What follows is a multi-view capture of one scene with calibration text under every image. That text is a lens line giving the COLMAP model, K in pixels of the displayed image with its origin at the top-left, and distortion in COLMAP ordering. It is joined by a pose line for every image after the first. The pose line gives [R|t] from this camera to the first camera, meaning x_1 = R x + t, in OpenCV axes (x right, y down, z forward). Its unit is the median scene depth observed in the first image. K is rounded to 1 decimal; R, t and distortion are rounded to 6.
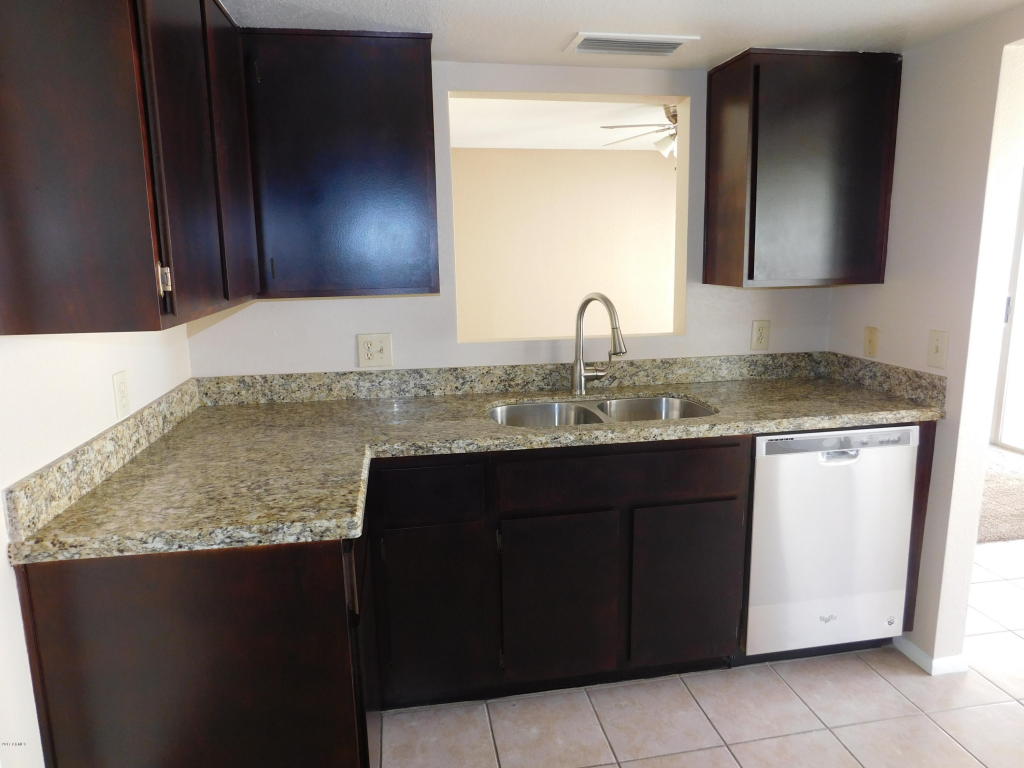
lens RADIAL K [[667.7, 0, 512.0], [0, 667.7, 384.0], [0, 0, 1]] dist [-0.008292, 0.004044]
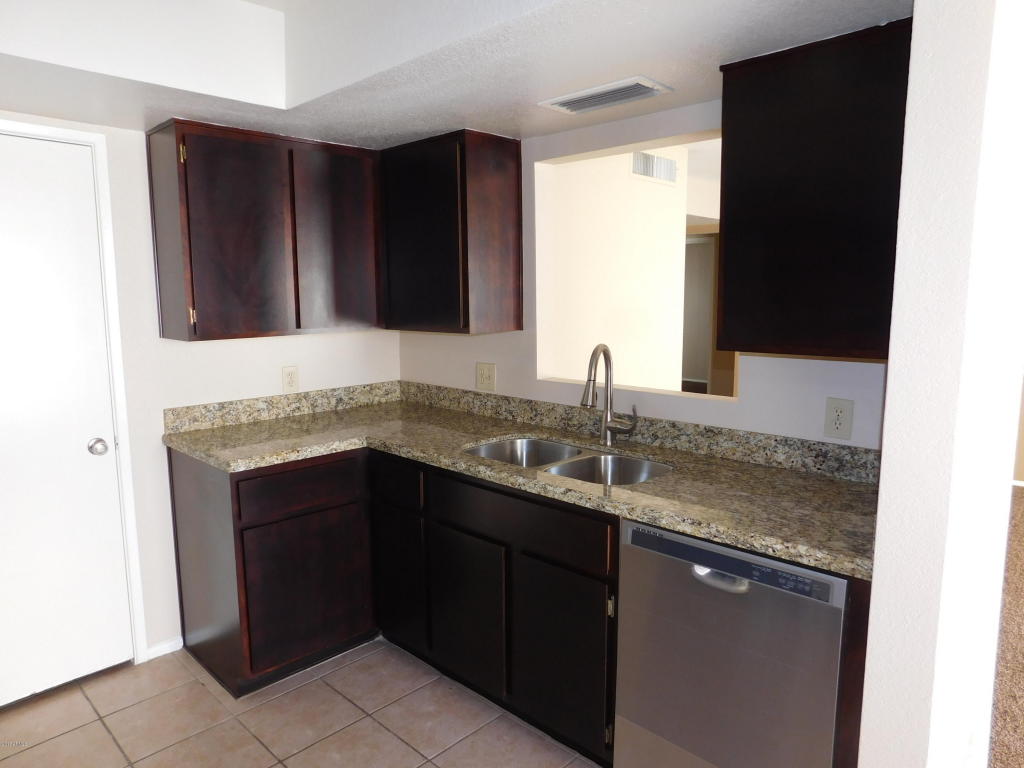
lens RADIAL K [[667.7, 0, 512.0], [0, 667.7, 384.0], [0, 0, 1]] dist [-0.008292, 0.004044]
pose [[0.588194, 0.121791, -0.799496, 0.810210], [-0.156086, 0.987104, 0.035537, -0.087784], [0.793514, 0.103887, 0.599619, 0.288192]]
